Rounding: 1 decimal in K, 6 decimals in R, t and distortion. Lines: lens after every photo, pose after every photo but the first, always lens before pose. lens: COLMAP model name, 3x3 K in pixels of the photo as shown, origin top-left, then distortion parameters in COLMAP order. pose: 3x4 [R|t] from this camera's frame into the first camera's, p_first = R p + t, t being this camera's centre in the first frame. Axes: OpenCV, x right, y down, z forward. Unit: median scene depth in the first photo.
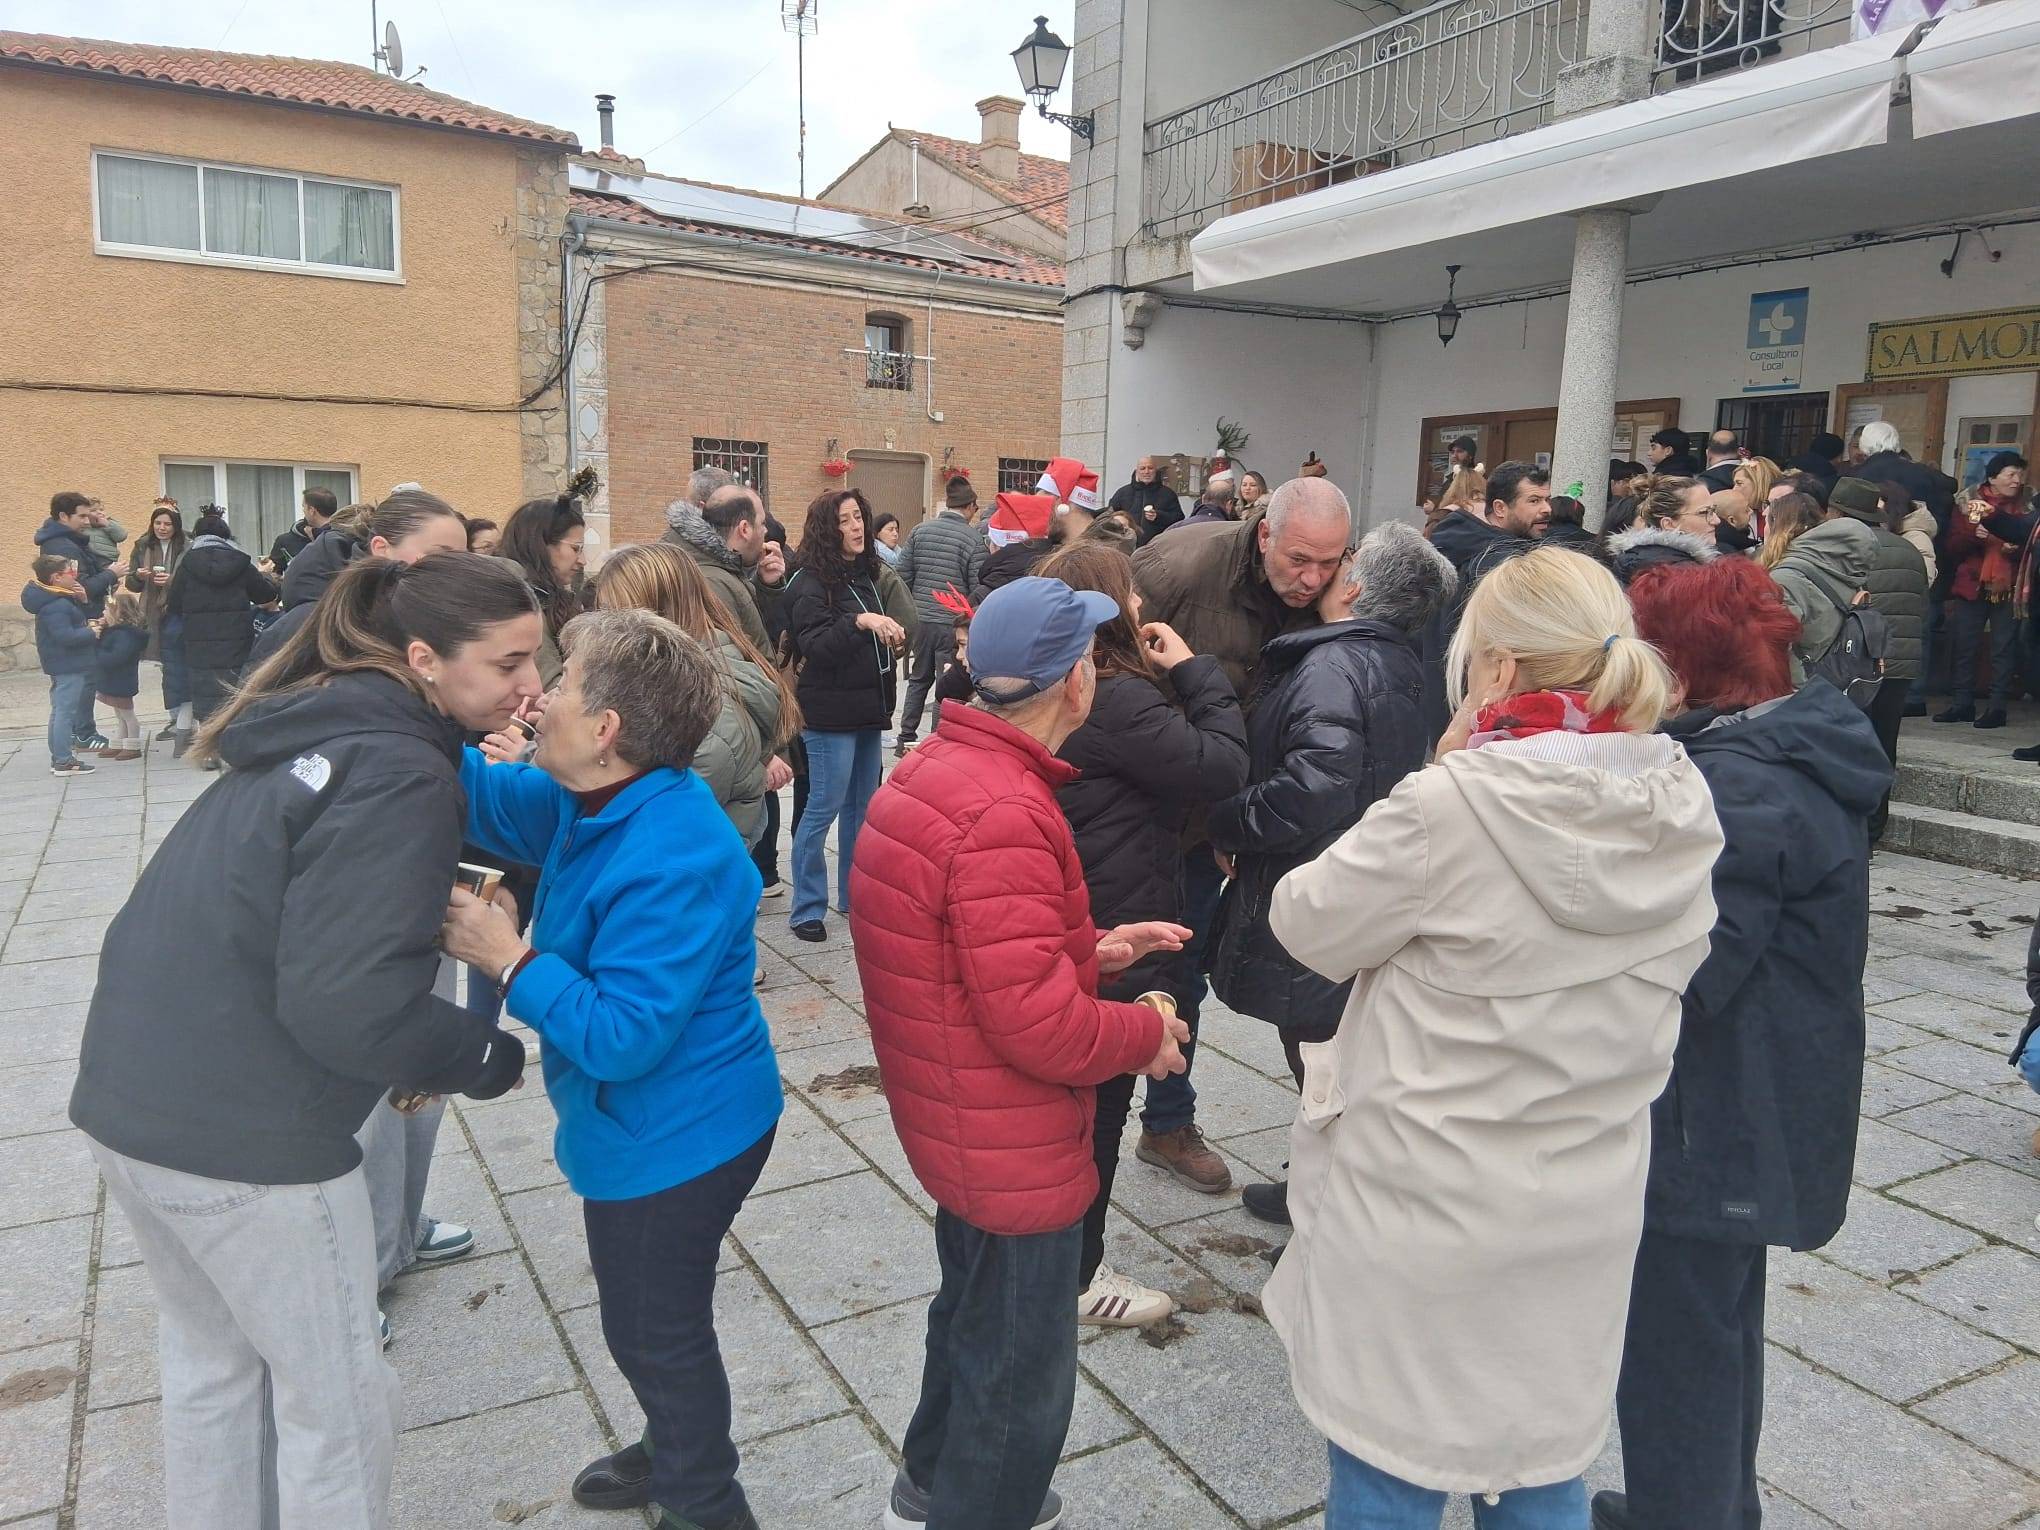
lens RADIAL K [[1529.0, 0, 1030.5], [0, 1529.0, 769.8], [0, 0, 1]] dist [0.069418, -0.103161]
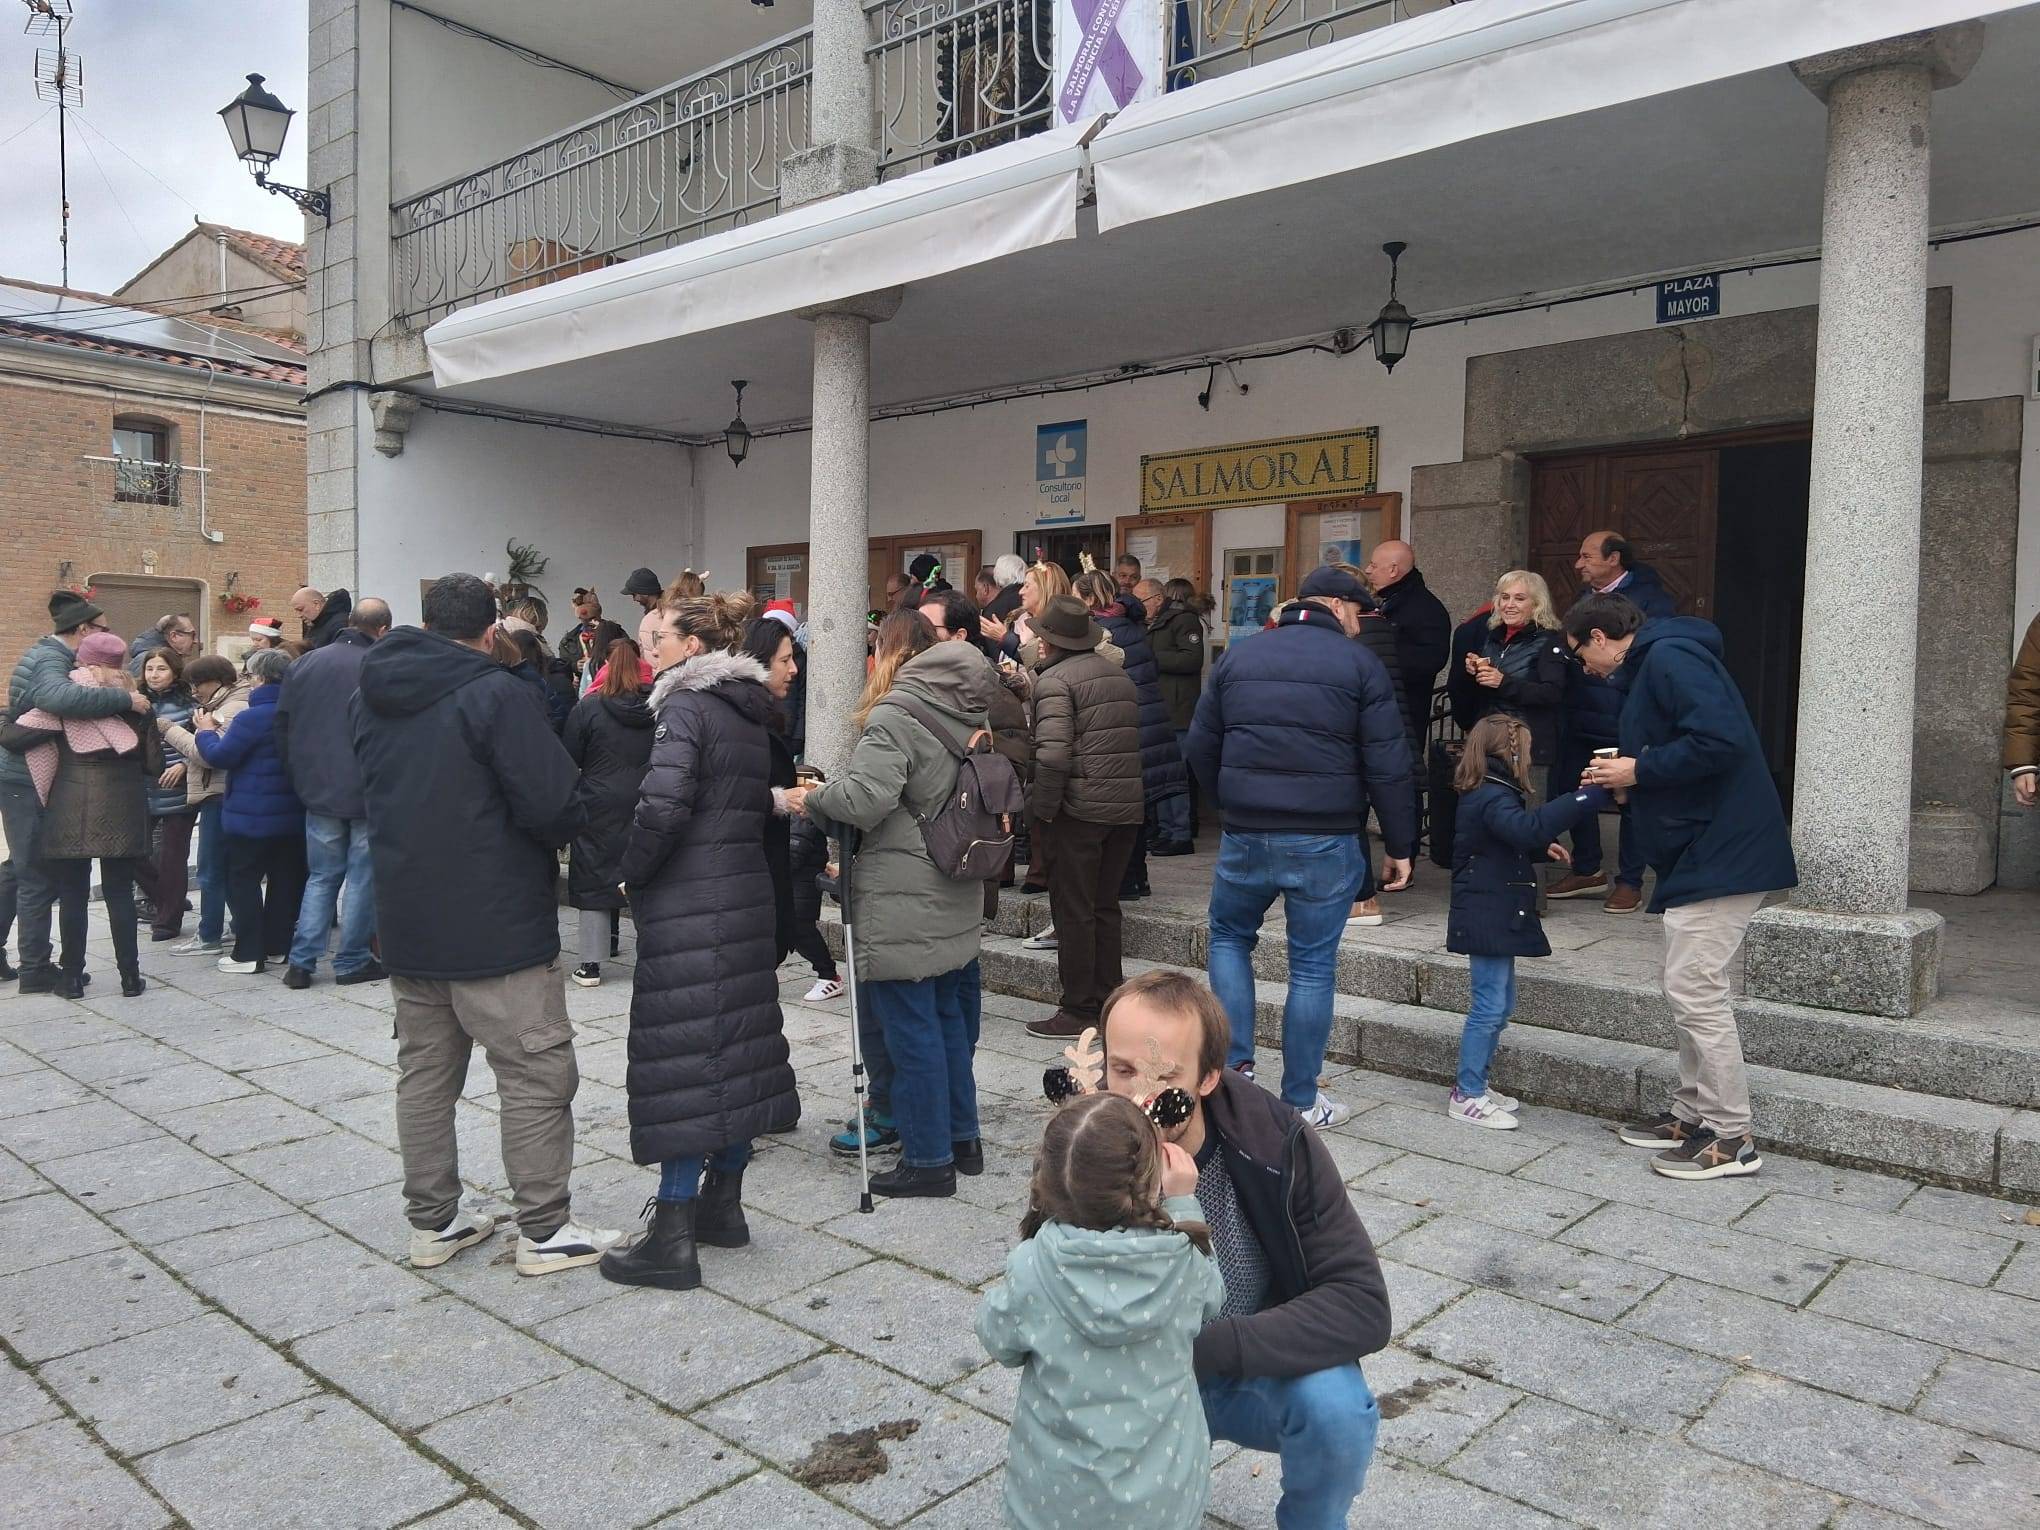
lens RADIAL K [[1519.2, 0, 1008.6], [0, 1519.2, 772.4], [0, 0, 1]] dist [0.086185, -0.129033]
pose [[0.946701, -0.029716, 0.320741, 0.114947], [0.057783, 0.995250, -0.078345, -0.012375], [-0.316890, 0.092702, 0.943921, 0.099924]]
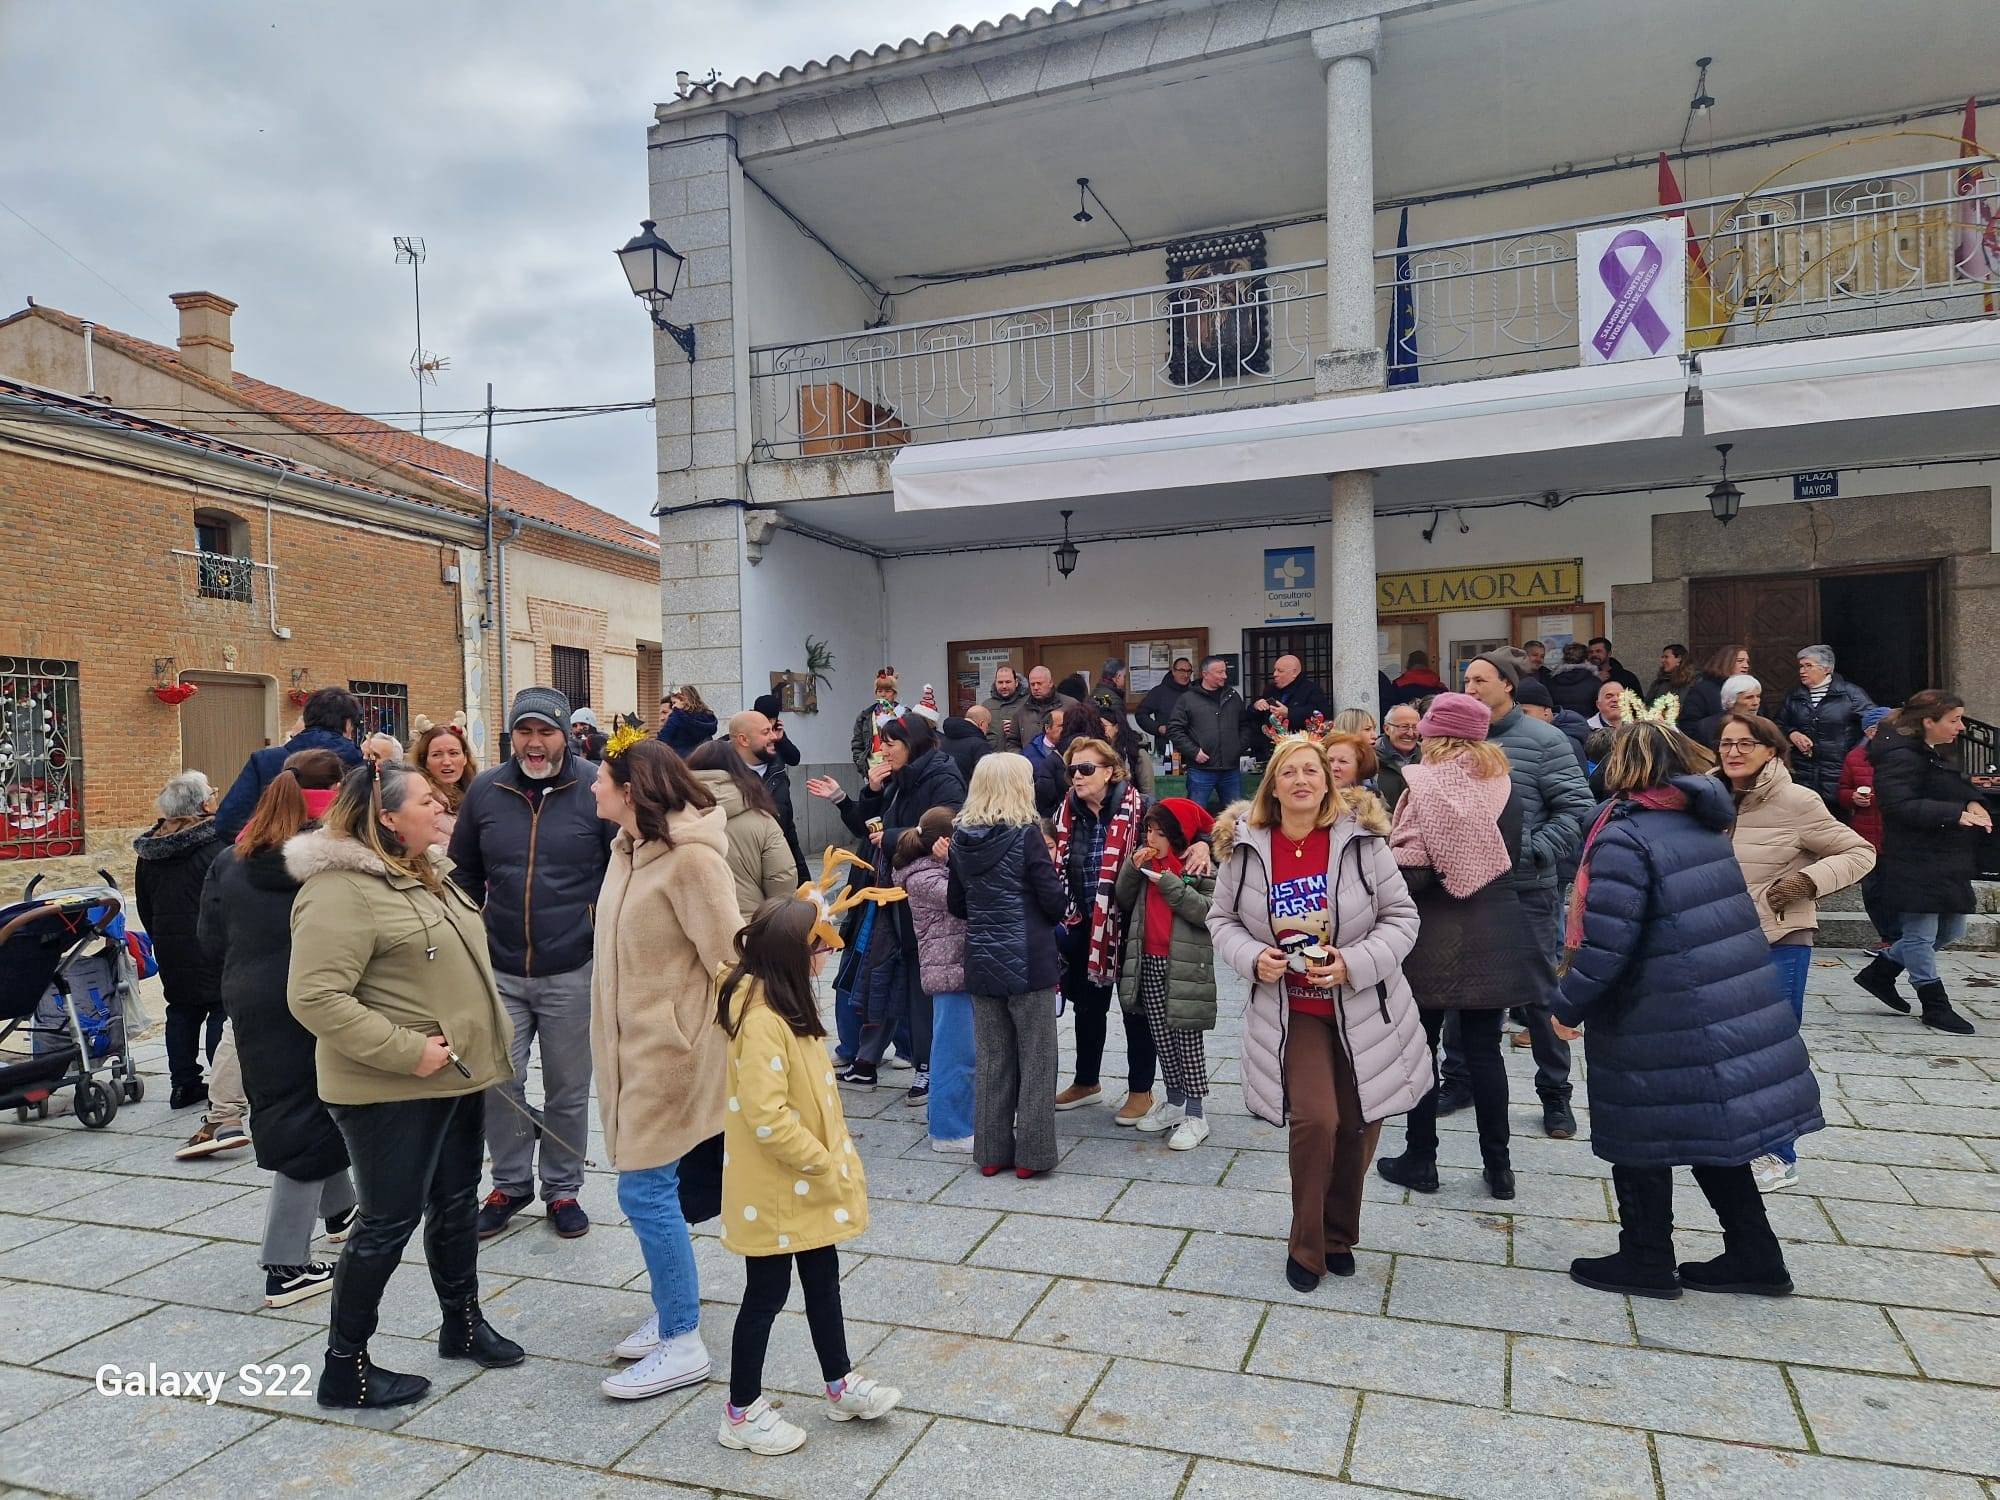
lens RADIAL K [[1328.6, 0, 1011.5], [0, 1328.6, 769.6], [0, 0, 1]] dist [0.056426, -0.029494]
pose [[0.751050, -0.048238, 0.658480, -0.379320], [0.141353, 0.985951, -0.088997, -0.047302], [-0.644936, 0.159920, 0.747317, 0.283741]]
